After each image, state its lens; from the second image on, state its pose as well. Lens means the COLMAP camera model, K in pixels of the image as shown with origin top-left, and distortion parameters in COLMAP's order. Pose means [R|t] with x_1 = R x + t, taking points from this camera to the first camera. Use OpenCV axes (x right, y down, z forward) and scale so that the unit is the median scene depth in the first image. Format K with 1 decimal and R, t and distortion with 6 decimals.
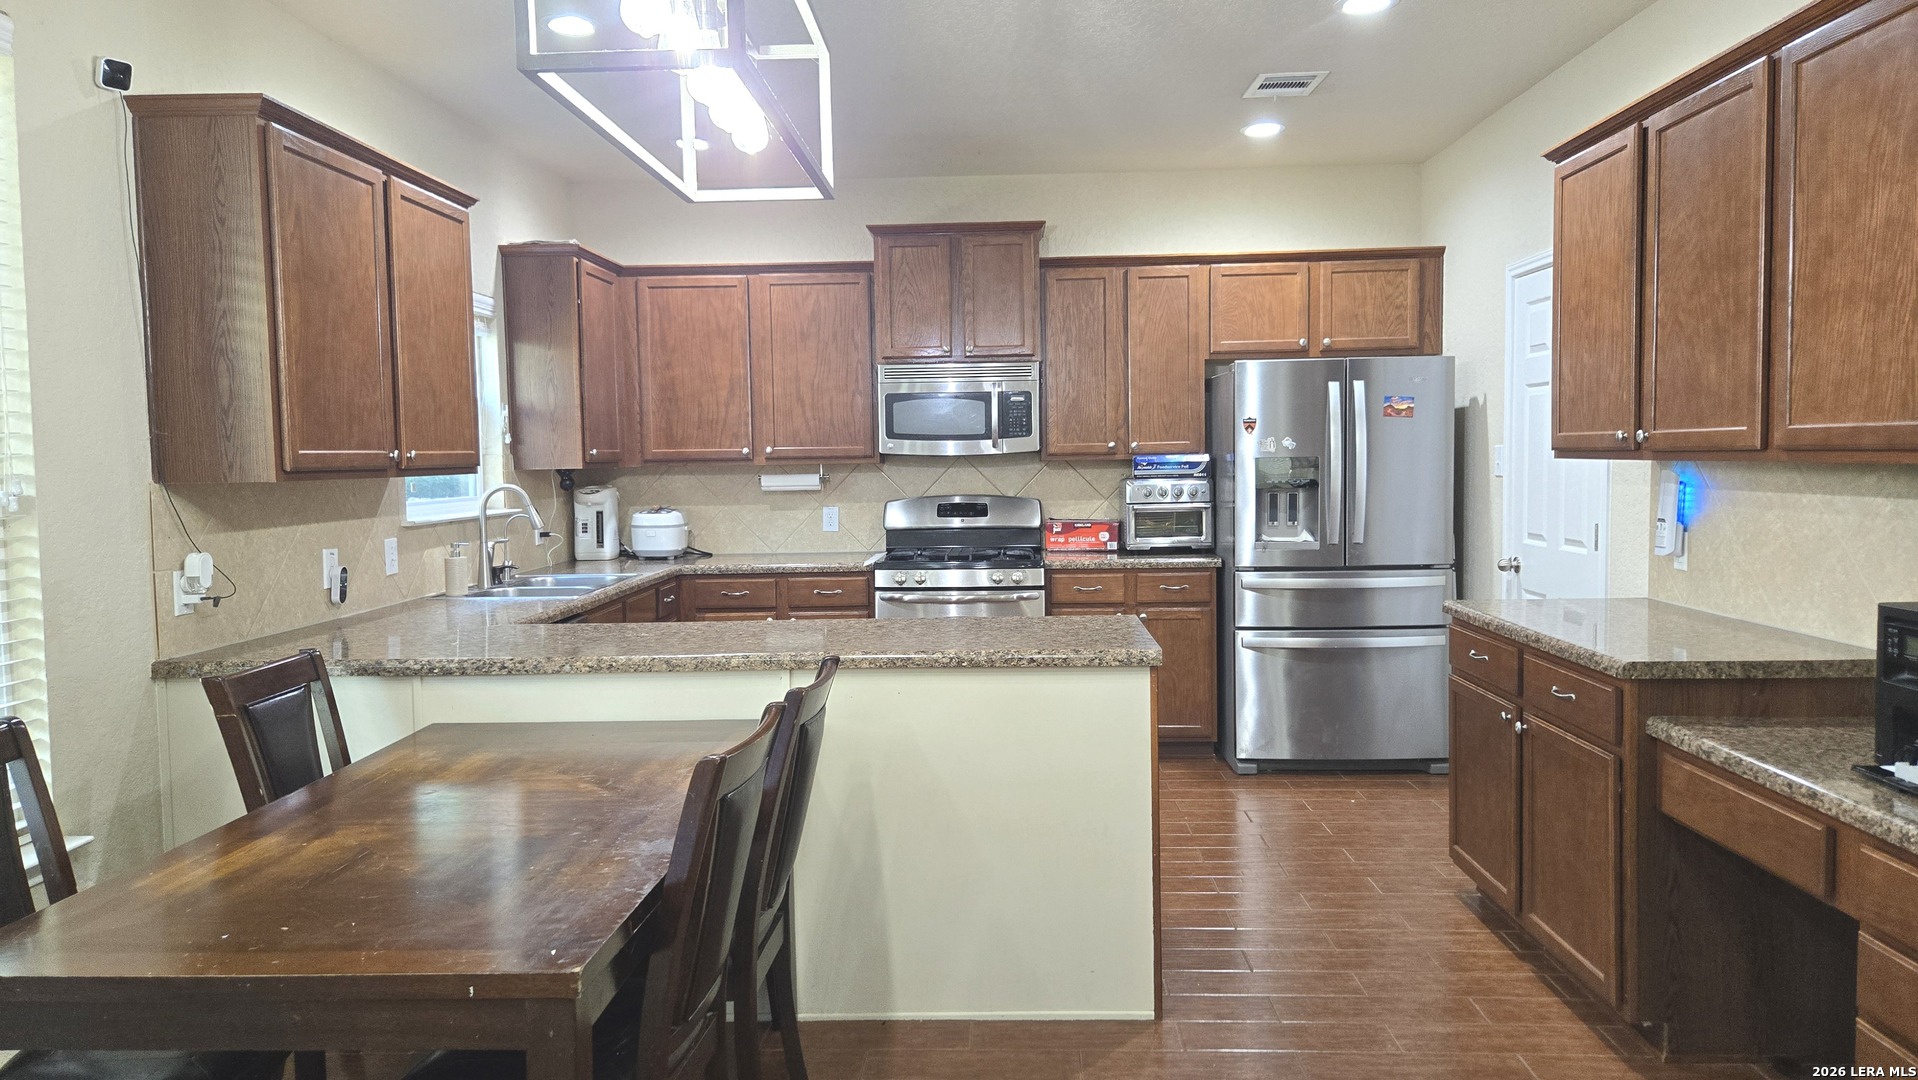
lens RADIAL K [[1218.9, 0, 954.4], [0, 1218.9, 522.8], [0, 0, 1]] dist [0.011748, -0.000577]
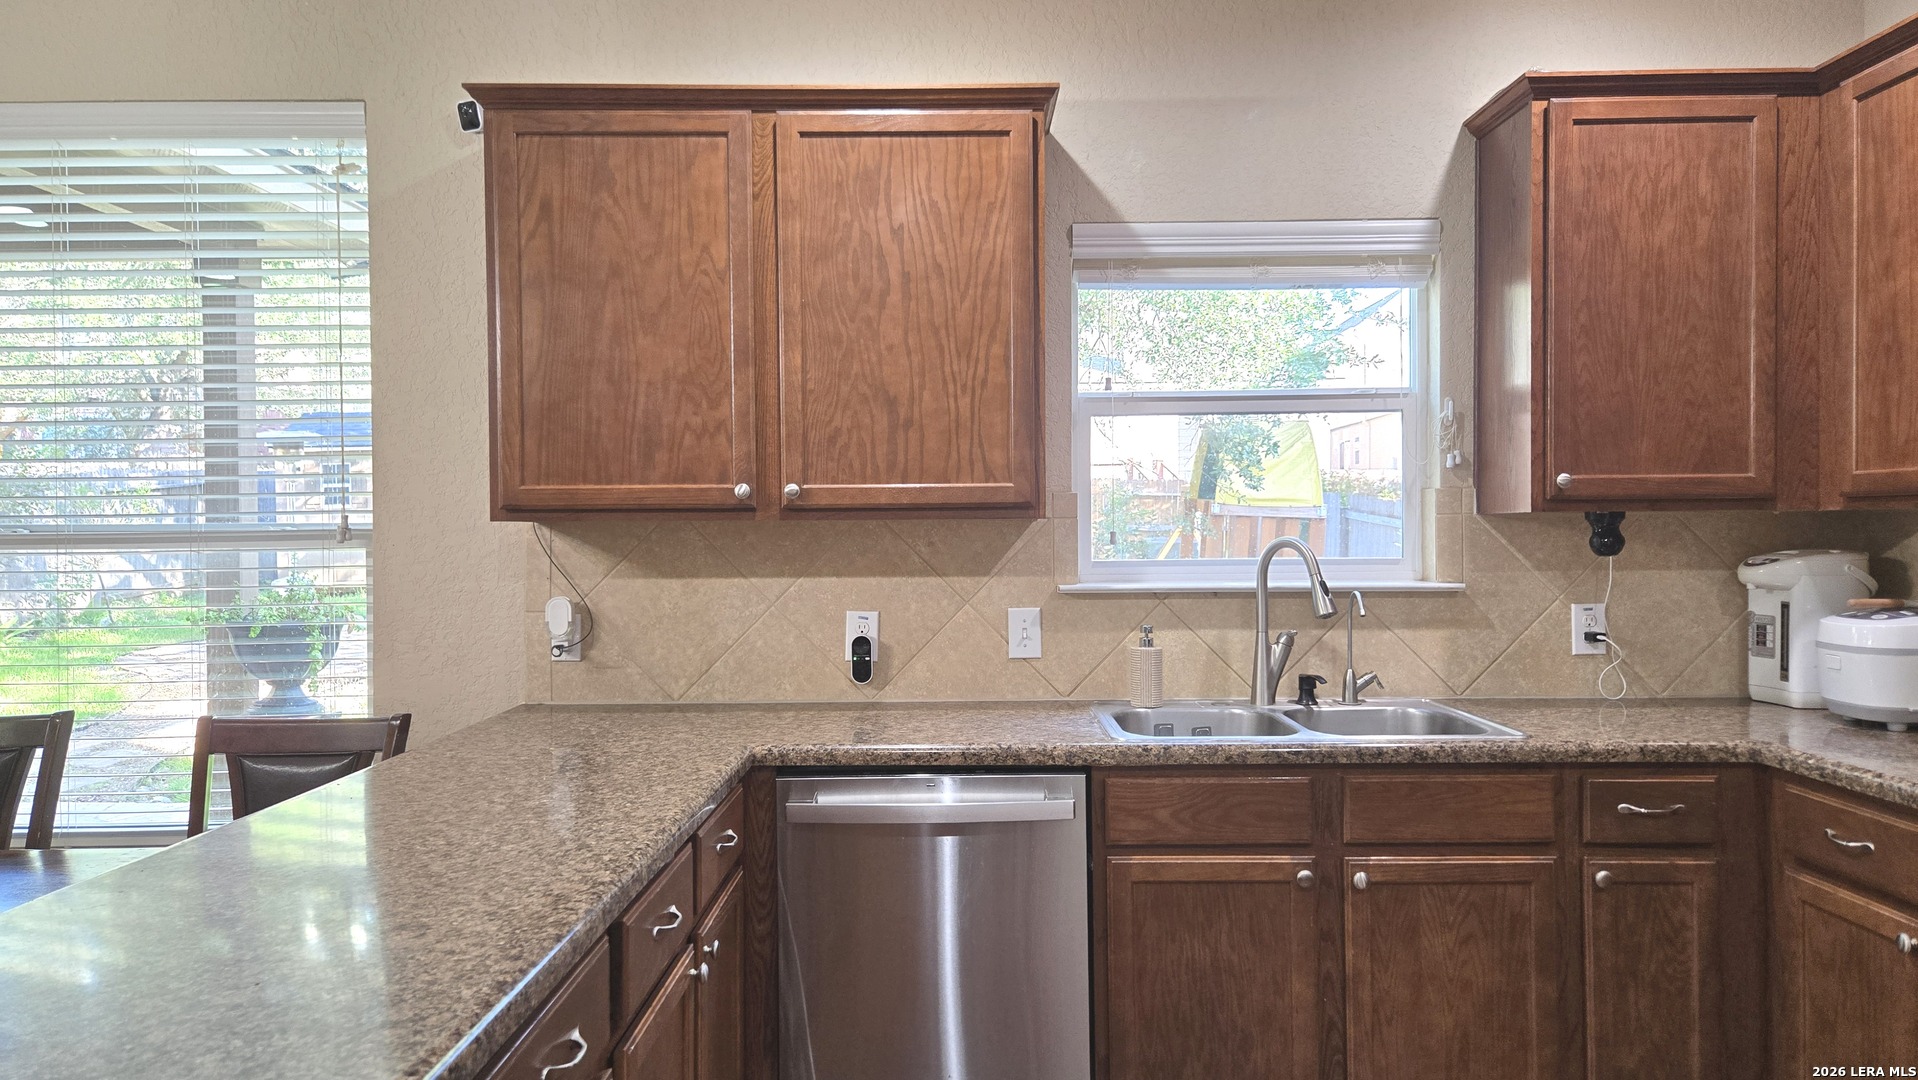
lens RADIAL K [[1218.9, 0, 961.3], [0, 1218.9, 539.3], [0, 0, 1]] dist [0.011748, -0.000577]
pose [[0.049193, 0.023790, -0.998506, 0.183923], [-0.050615, 0.998491, 0.021296, -0.030427], [0.997506, 0.049492, 0.050323, 0.699062]]
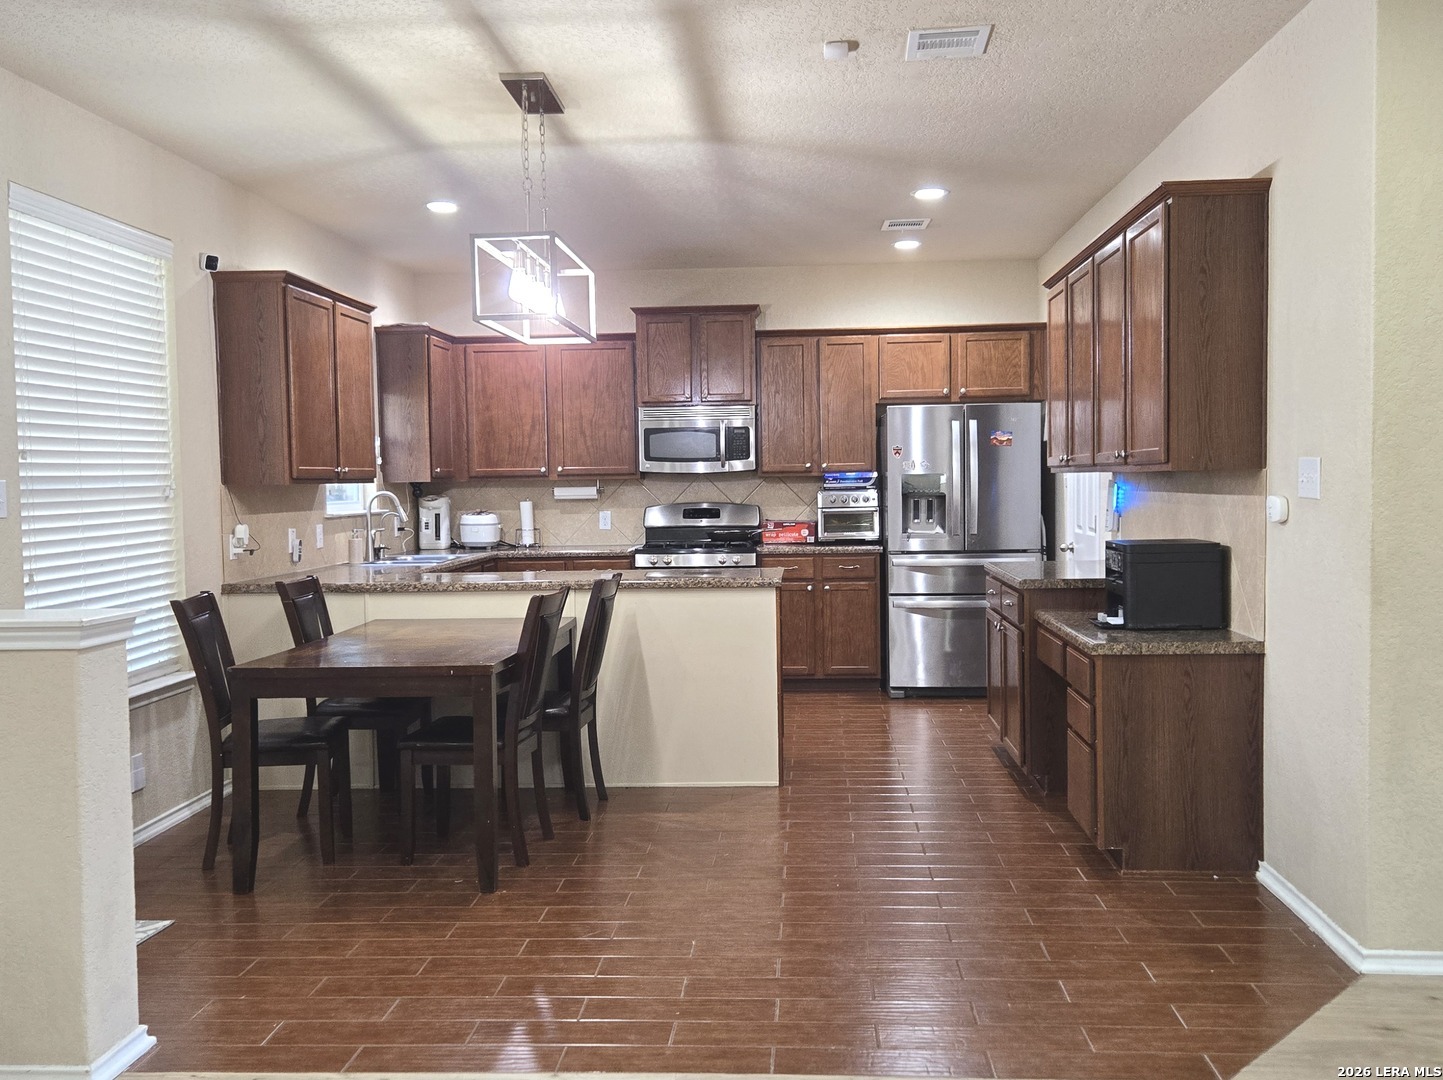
lens RADIAL K [[1278.8, 0, 726.1], [0, 1278.8, 545.9], [0, 0, 1]] dist [0.002137, 0.003461]
pose [[0.999858, 0.001283, -0.016831, 0.063573], [-0.001345, 0.999992, -0.003715, 0.034244], [0.016826, 0.003737, 0.999851, -0.468459]]
